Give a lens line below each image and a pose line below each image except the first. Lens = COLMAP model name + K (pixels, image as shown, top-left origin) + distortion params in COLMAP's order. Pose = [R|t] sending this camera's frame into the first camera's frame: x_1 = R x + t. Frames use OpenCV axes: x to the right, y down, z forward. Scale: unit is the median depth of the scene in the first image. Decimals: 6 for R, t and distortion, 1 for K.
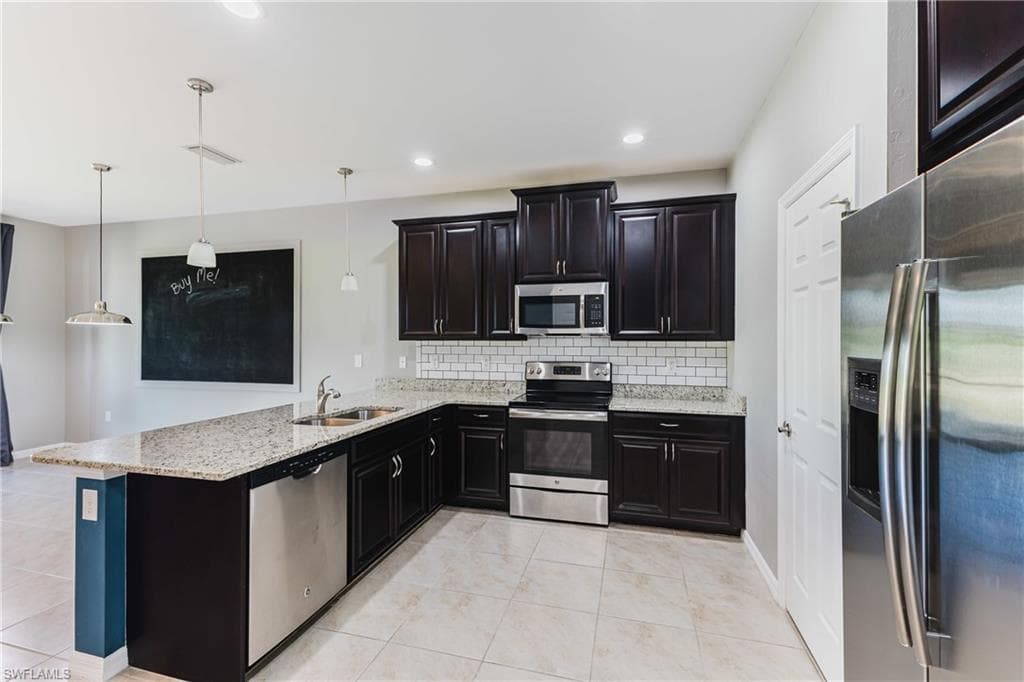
lens RADIAL K [[440.7, 0, 514.8], [0, 440.7, 338.6], [0, 0, 1]] dist [0.010703, -0.000122]
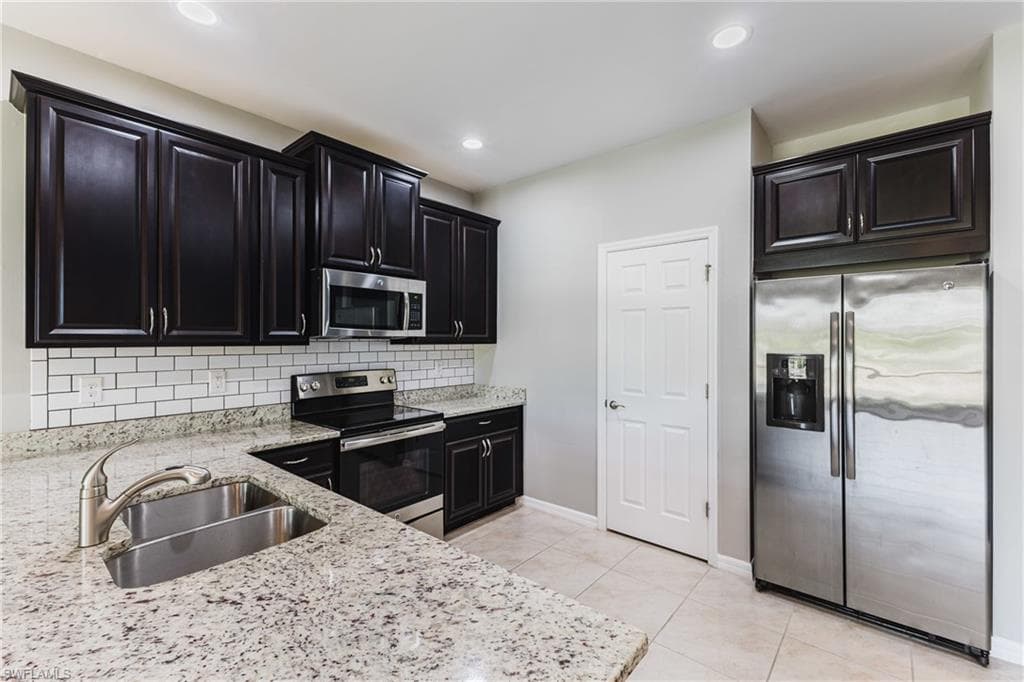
lens RADIAL K [[440.7, 0, 512.9], [0, 440.7, 340.0], [0, 0, 1]] dist [0.010703, -0.000122]
pose [[0.429701, 0.000838, 0.902971, -0.483014], [0.001688, 0.999997, -0.001731, -0.002496], [-0.902970, 0.002269, 0.429698, 0.388119]]
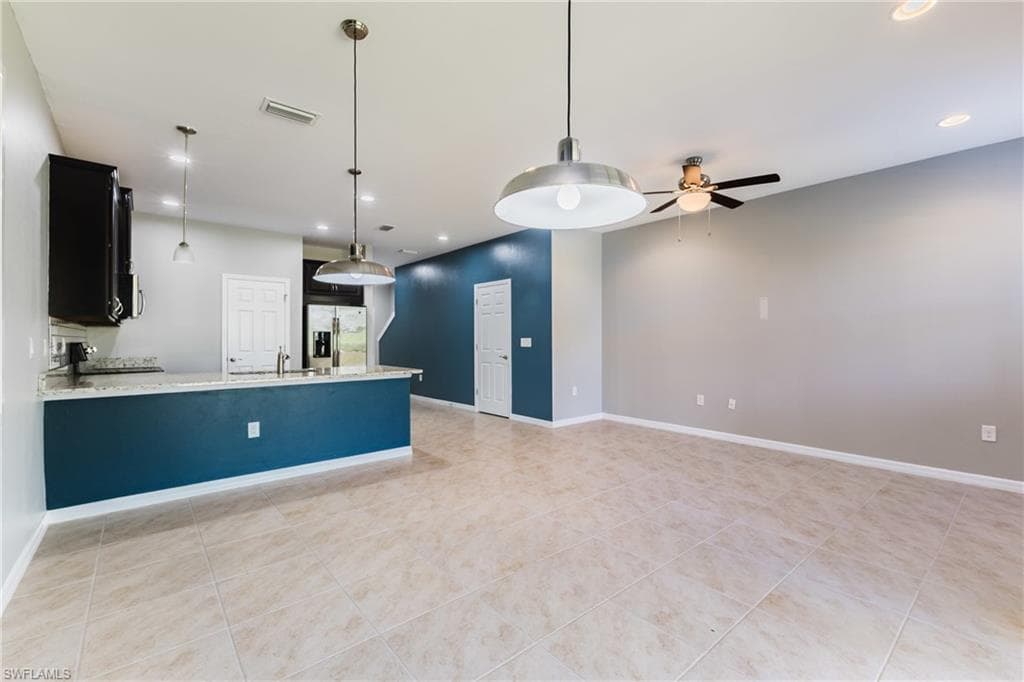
lens RADIAL K [[440.7, 0, 519.0], [0, 440.7, 334.7], [0, 0, 1]] dist [0.010703, -0.000122]
pose [[-0.828825, 0.009499, 0.559428, -1.400285], [0.005538, 0.999946, -0.008775, 0.049572], [-0.559481, -0.004175, -0.828833, 1.327183]]
